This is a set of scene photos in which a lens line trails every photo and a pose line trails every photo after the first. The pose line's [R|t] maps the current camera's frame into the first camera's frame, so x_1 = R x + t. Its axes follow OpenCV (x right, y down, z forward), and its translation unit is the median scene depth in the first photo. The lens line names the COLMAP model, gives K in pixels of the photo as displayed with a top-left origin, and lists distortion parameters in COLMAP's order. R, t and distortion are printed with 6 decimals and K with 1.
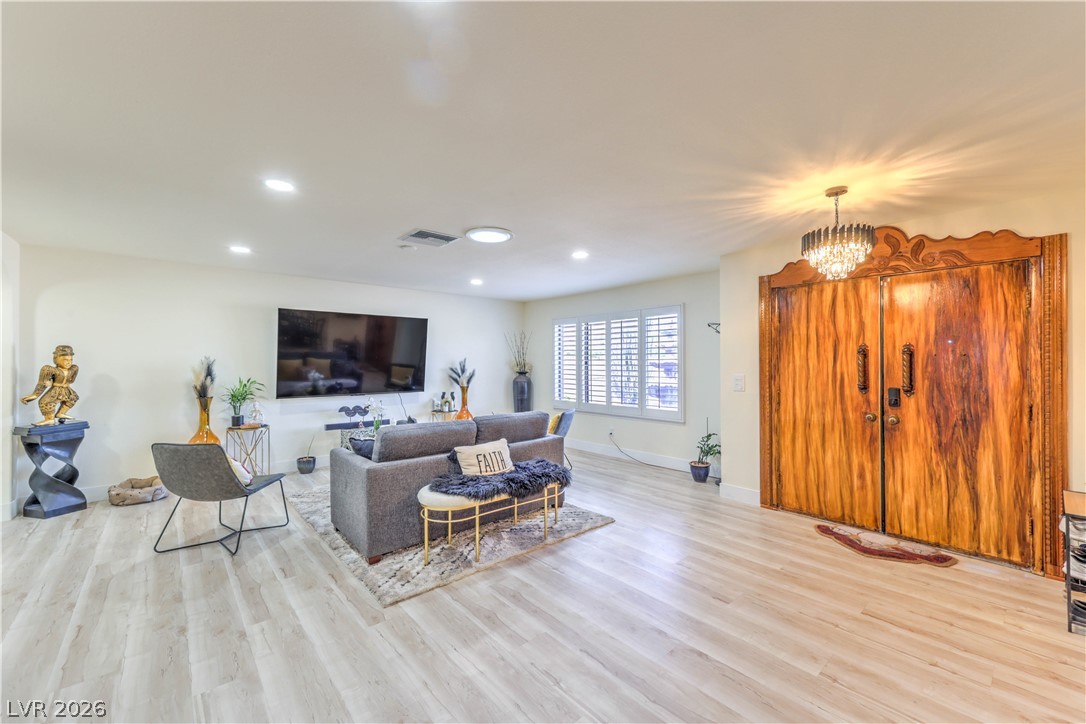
lens RADIAL K [[435.3, 0, 546.8], [0, 435.3, 358.8], [0, 0, 1]] dist [0.001696, 0.000083]
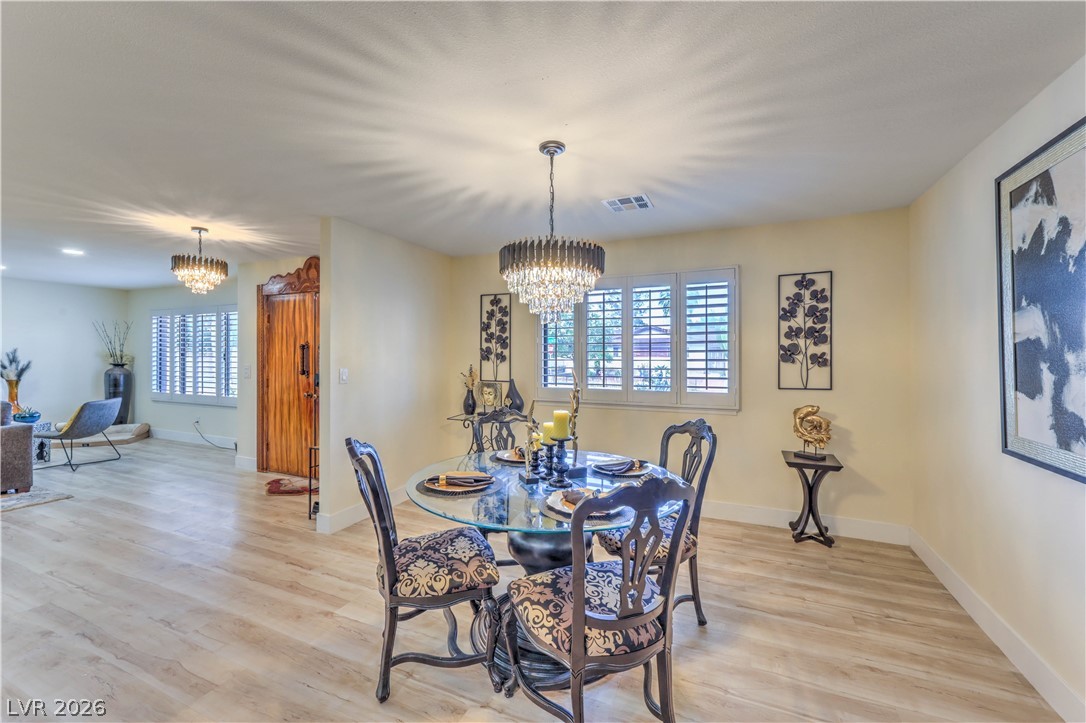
lens RADIAL K [[439.4, 0, 535.3], [0, 439.4, 353.2], [0, 0, 1]] dist [0.002771, 0.000199]
pose [[0.909660, 0.006072, 0.415309, 0.713803], [-0.007825, 0.999966, 0.002519, -0.005111], [-0.415280, -0.005541, 0.909677, -0.476405]]
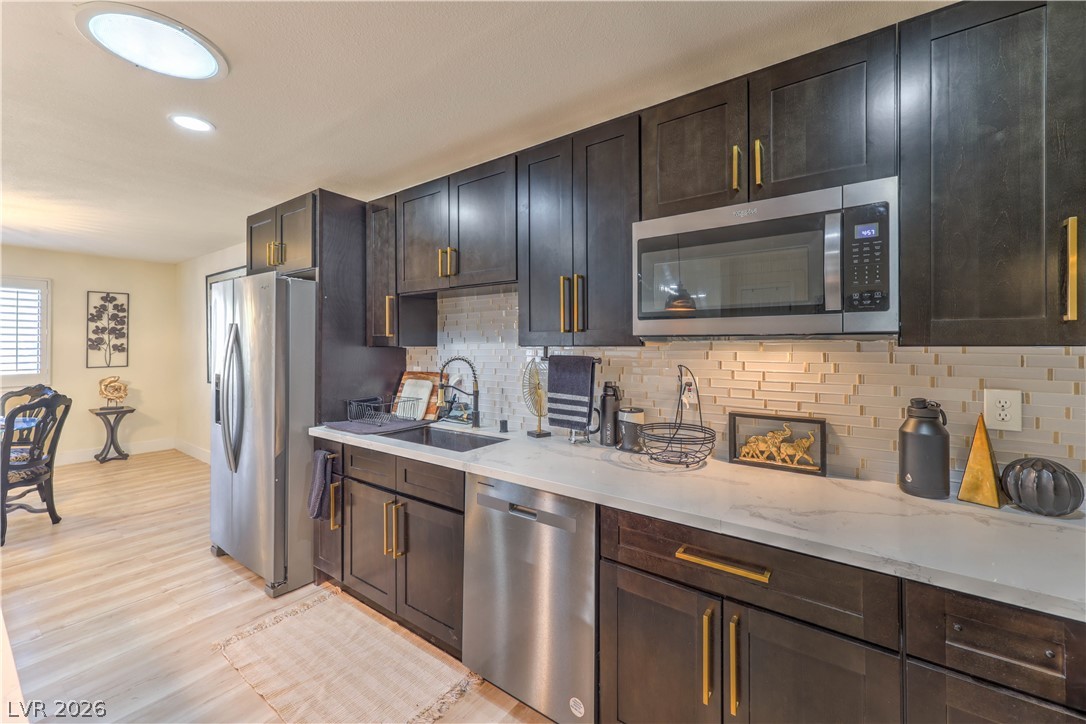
lens RADIAL K [[438.6, 0, 553.4], [0, 438.6, 341.5], [0, 0, 1]] dist [-0.000532, 0.000056]
pose [[-0.242835, 0.014264, 0.969963, -0.072887], [-0.008159, 0.999826, -0.016746, -0.002765], [-0.970033, -0.011980, -0.242676, -0.903248]]
